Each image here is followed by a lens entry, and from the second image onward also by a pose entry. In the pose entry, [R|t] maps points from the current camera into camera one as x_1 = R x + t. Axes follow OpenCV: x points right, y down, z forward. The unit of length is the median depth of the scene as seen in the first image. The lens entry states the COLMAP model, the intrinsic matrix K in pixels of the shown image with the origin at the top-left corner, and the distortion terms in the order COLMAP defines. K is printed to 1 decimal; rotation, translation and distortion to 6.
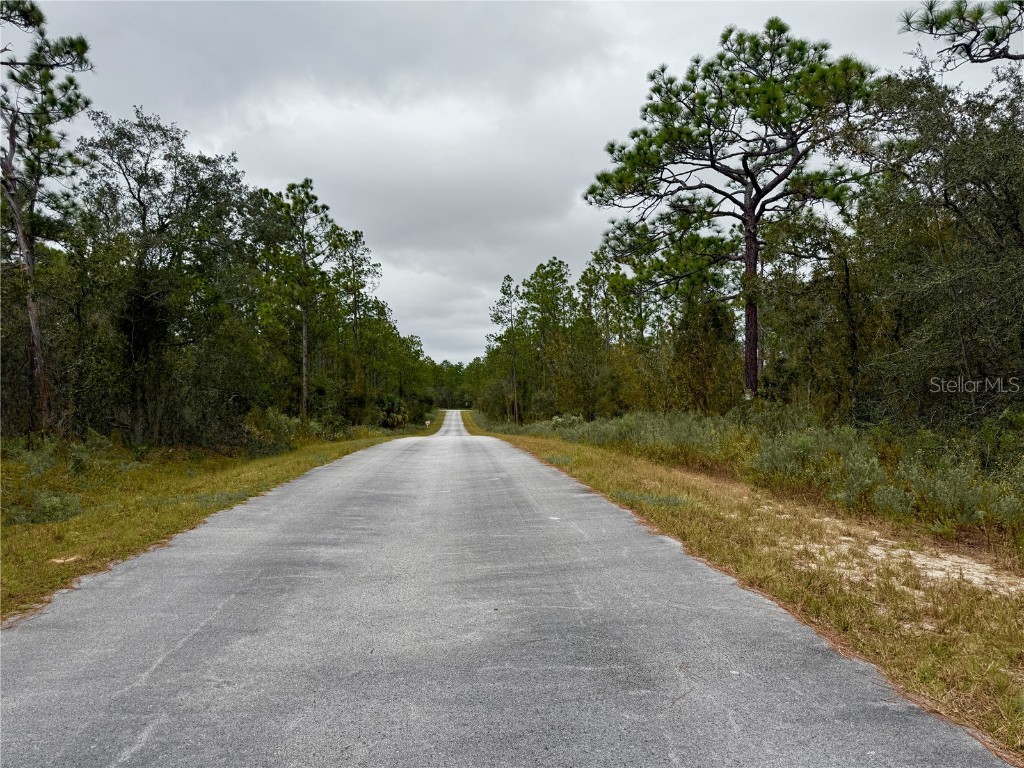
lens RADIAL K [[702.1, 0, 507.9], [0, 702.1, 393.6], [0, 0, 1]] dist [0.005518, -0.041957]
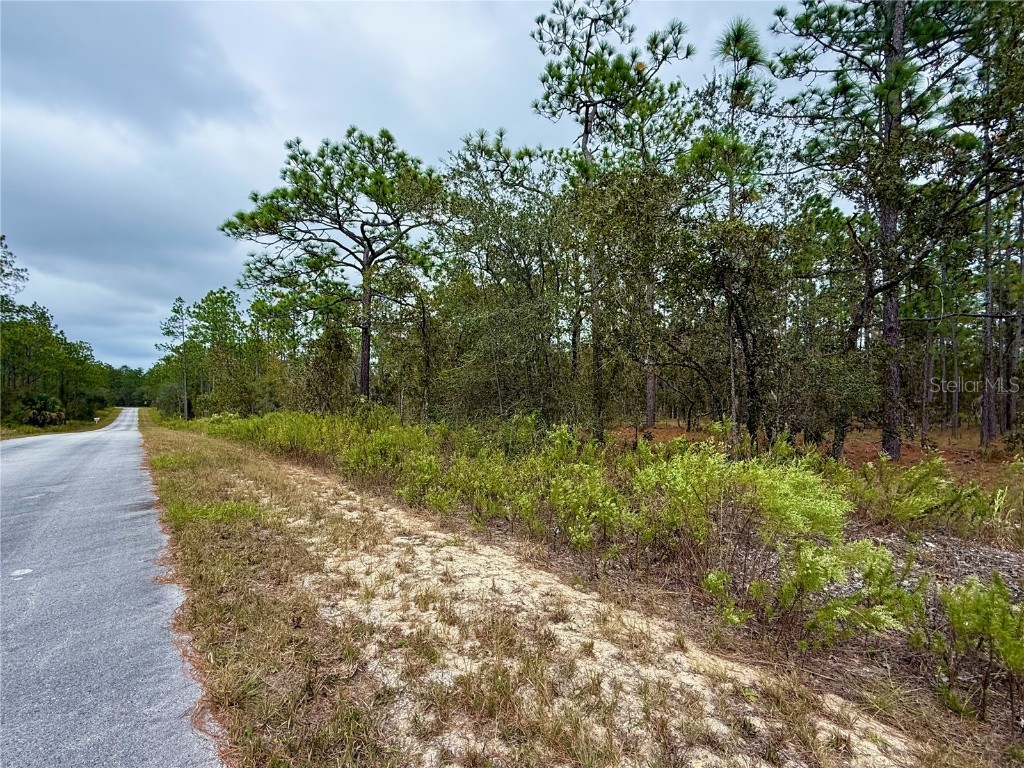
lens RADIAL K [[459.8, 0, 509.6], [0, 459.8, 387.8], [0, 0, 1]] dist [-0.001281, 0.000751]
pose [[0.819653, 0.021739, 0.572448, 0.062182], [-0.011117, 0.999695, -0.022046, -0.002766], [-0.572753, 0.011707, 0.819644, 0.095859]]
